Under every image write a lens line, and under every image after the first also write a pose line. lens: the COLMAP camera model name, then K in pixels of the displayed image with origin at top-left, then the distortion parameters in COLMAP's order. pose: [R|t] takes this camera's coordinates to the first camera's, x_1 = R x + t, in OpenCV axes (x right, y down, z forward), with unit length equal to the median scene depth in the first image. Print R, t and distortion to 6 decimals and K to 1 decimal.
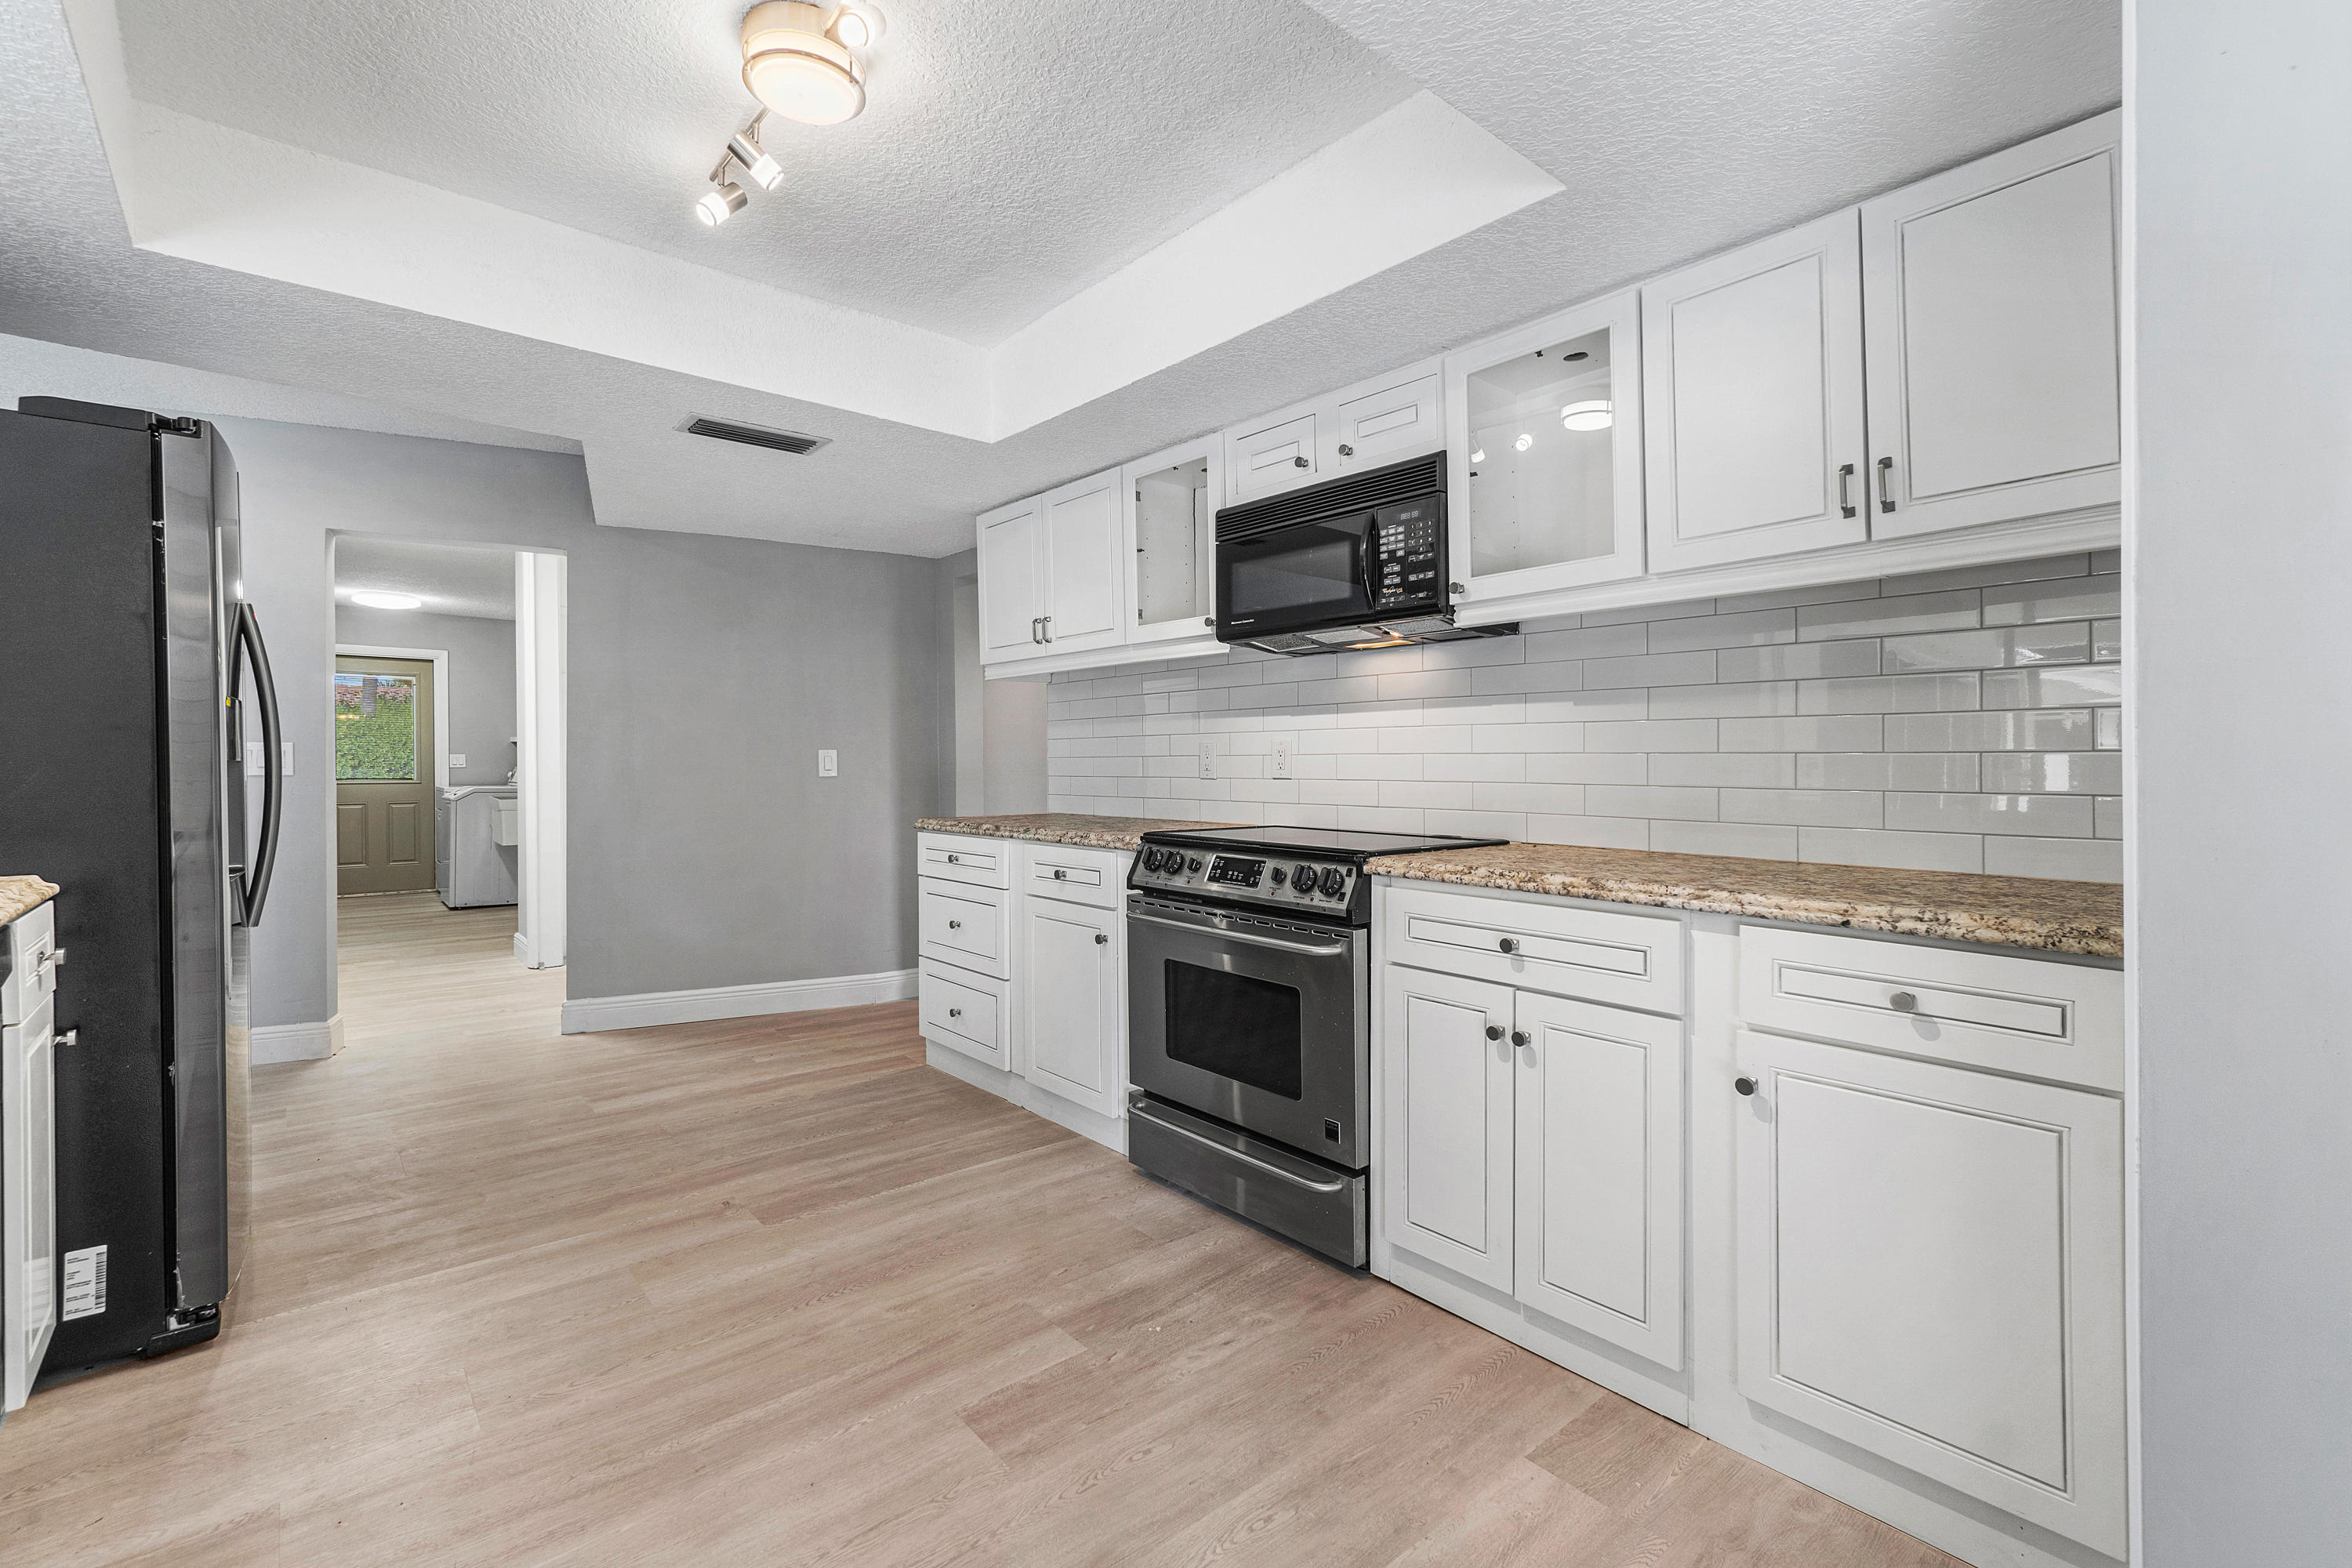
lens RADIAL K [[1022.7, 0, 1168.7], [0, 1022.7, 752.3], [0, 0, 1]] dist [0.003055, 0.000290]
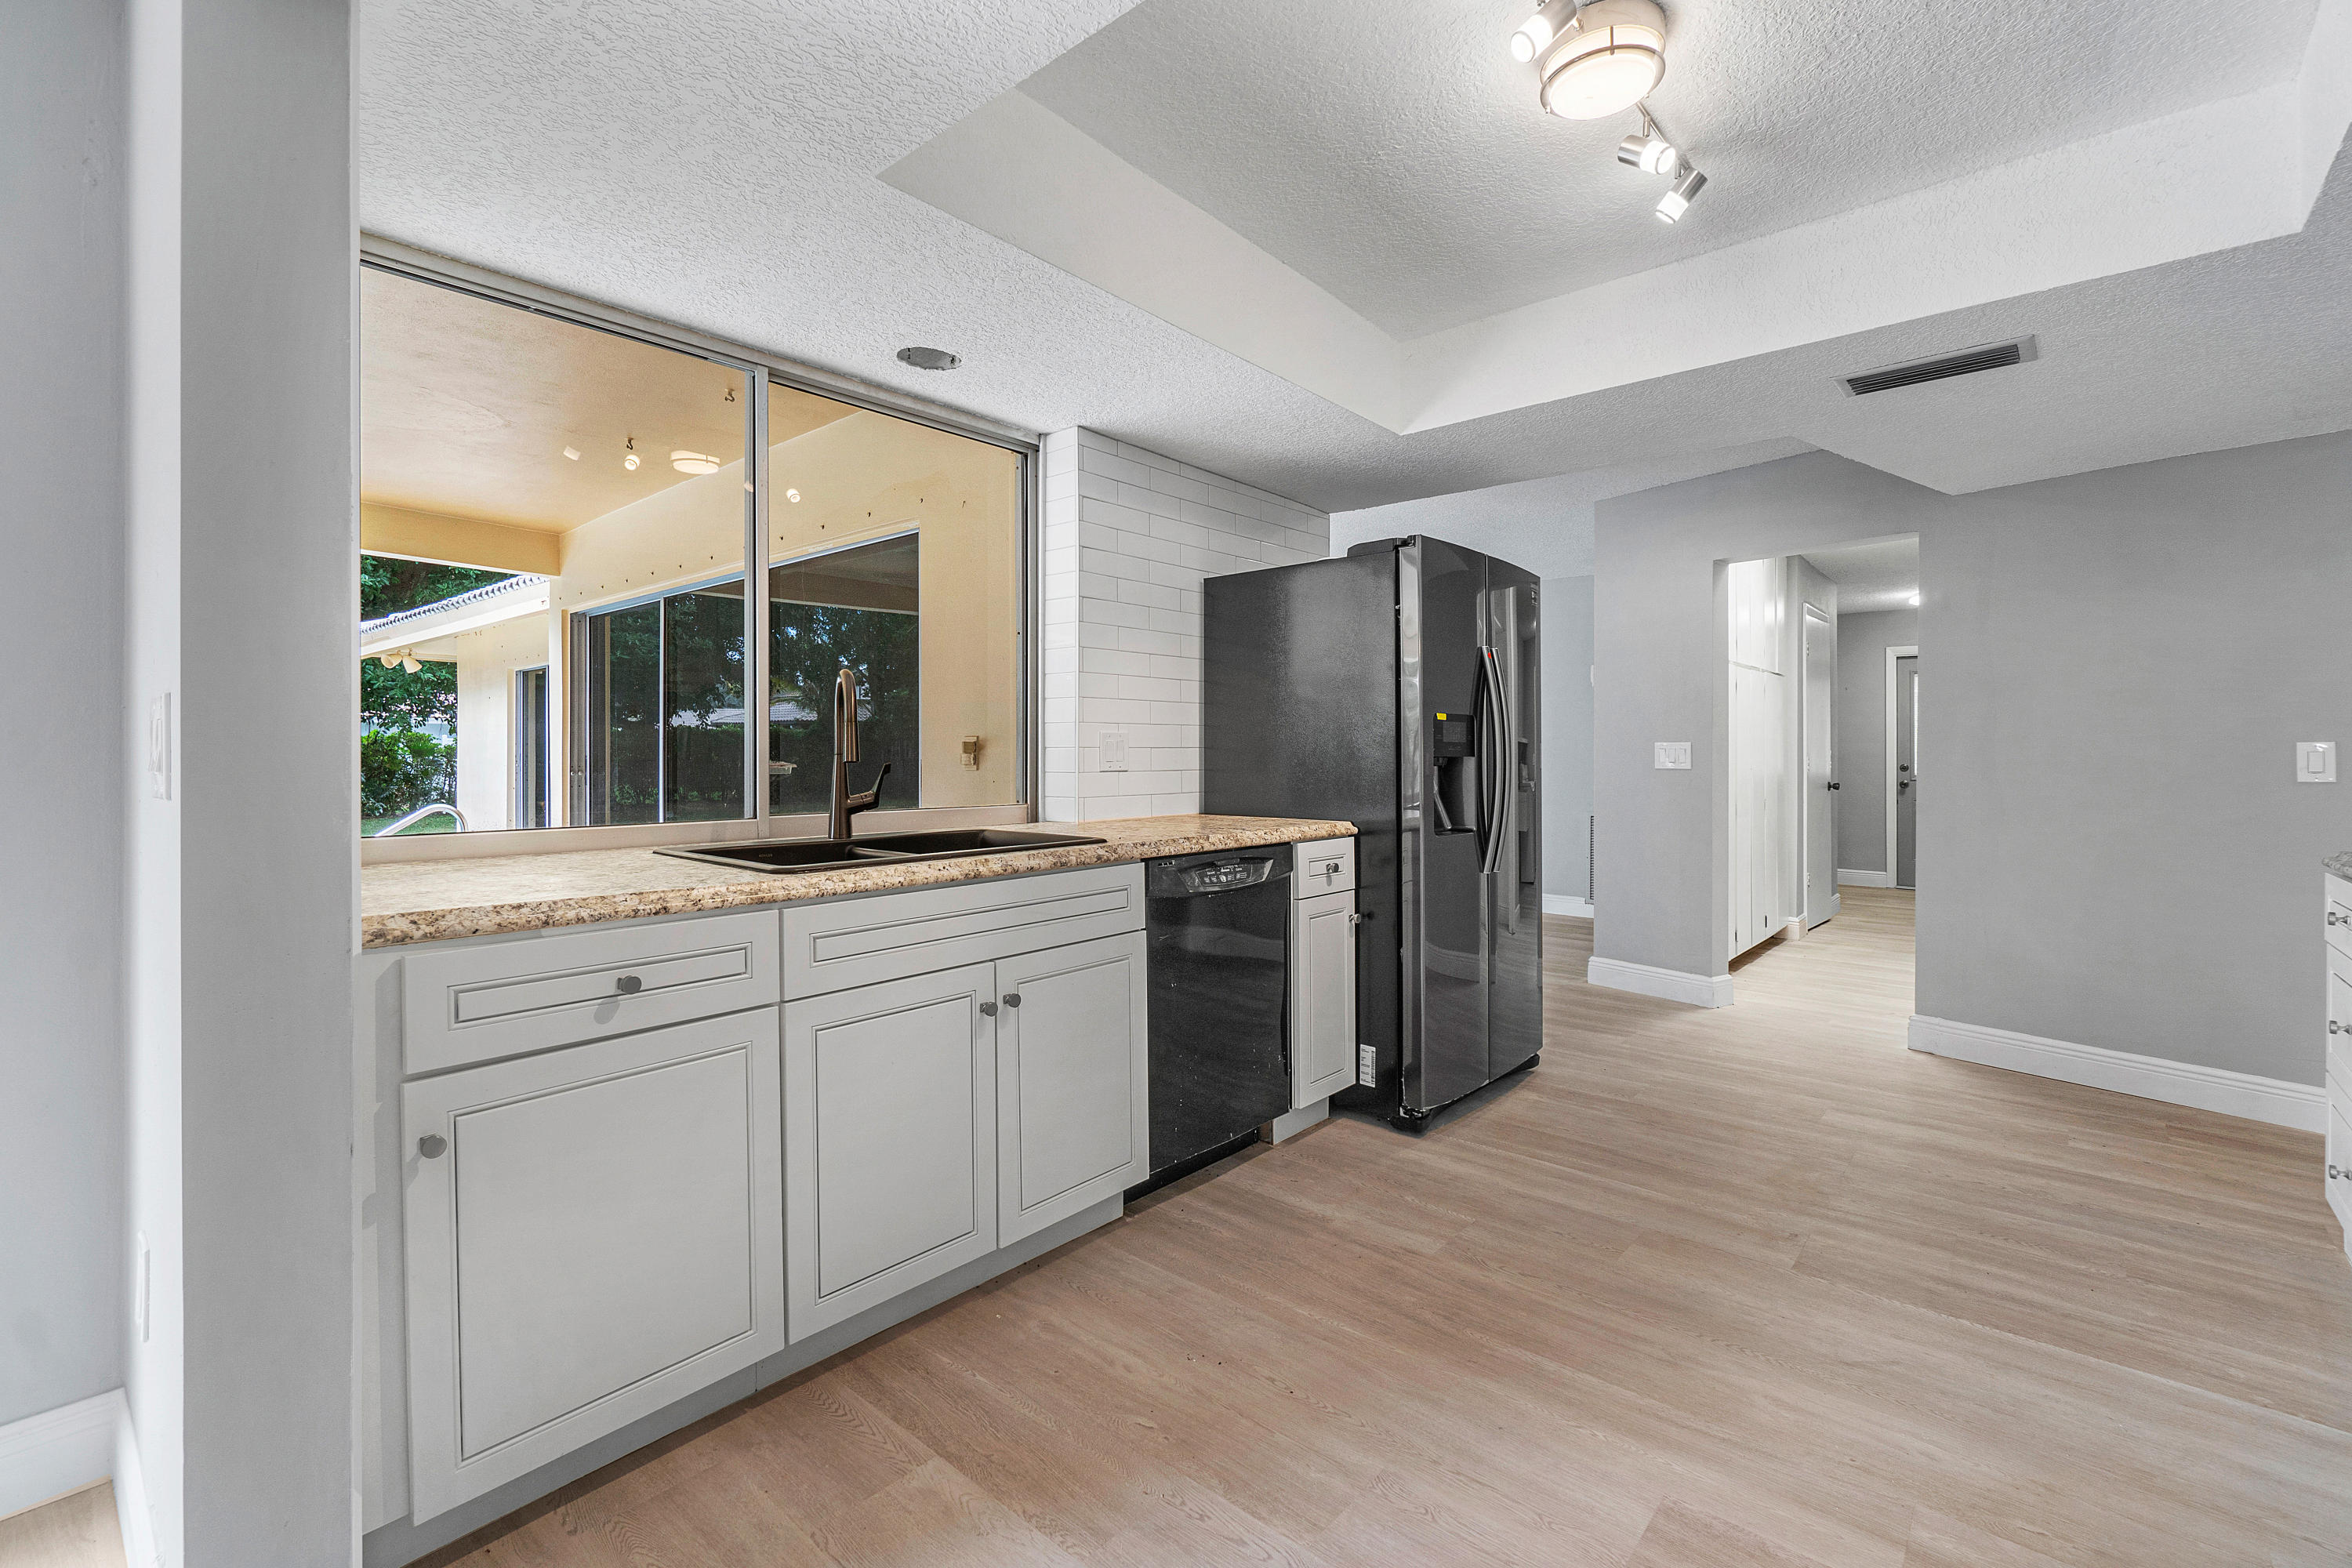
lens RADIAL K [[1042.6, 0, 1156.4], [0, 1042.6, 753.3], [0, 0, 1]] dist [-0.003340, 0.000581]
pose [[0.134204, -0.002539, -0.990950, 0.369854], [0.005991, 0.999981, -0.001751, 0.003018], [0.990936, -0.005702, 0.134217, 0.268667]]
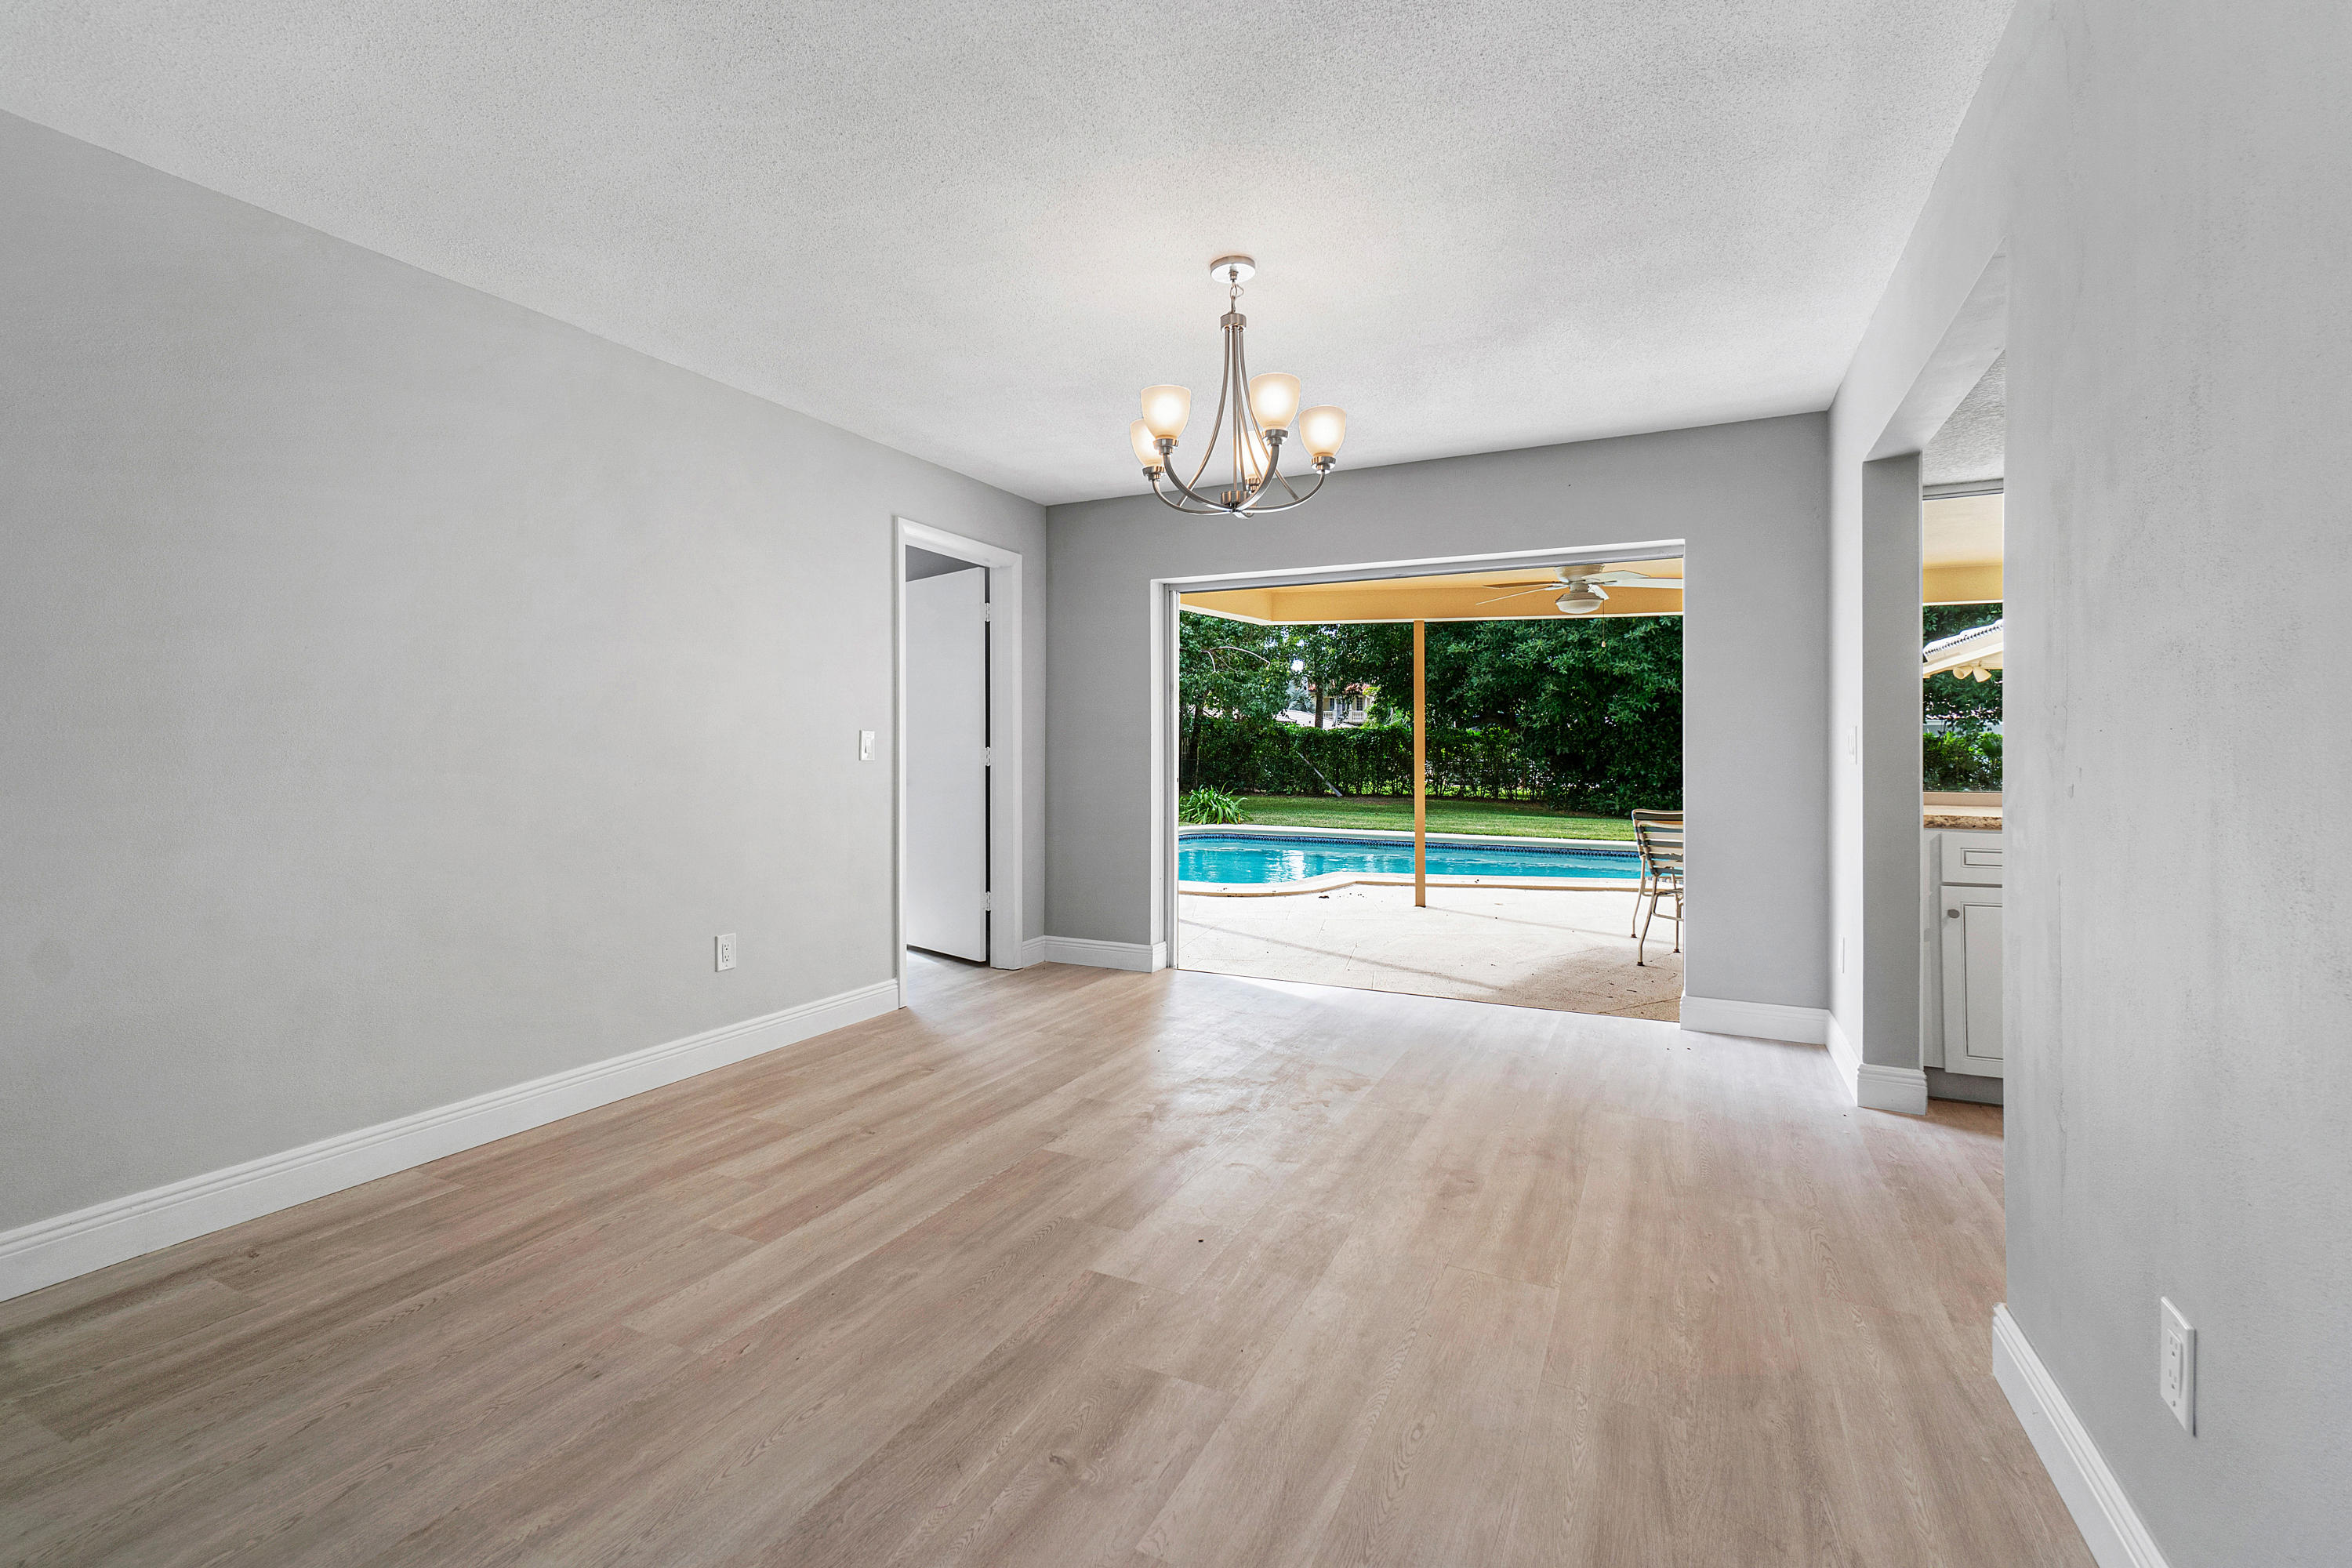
lens RADIAL K [[1031.9, 0, 1168.7], [0, 1031.9, 746.5], [0, 0, 1]] dist [0.001216, 0.000250]
pose [[-0.916673, -0.007029, -0.399575, 1.072680], [-0.001859, 0.999909, -0.013326, 0.016160], [0.399633, -0.011473, -0.916604, 0.686286]]
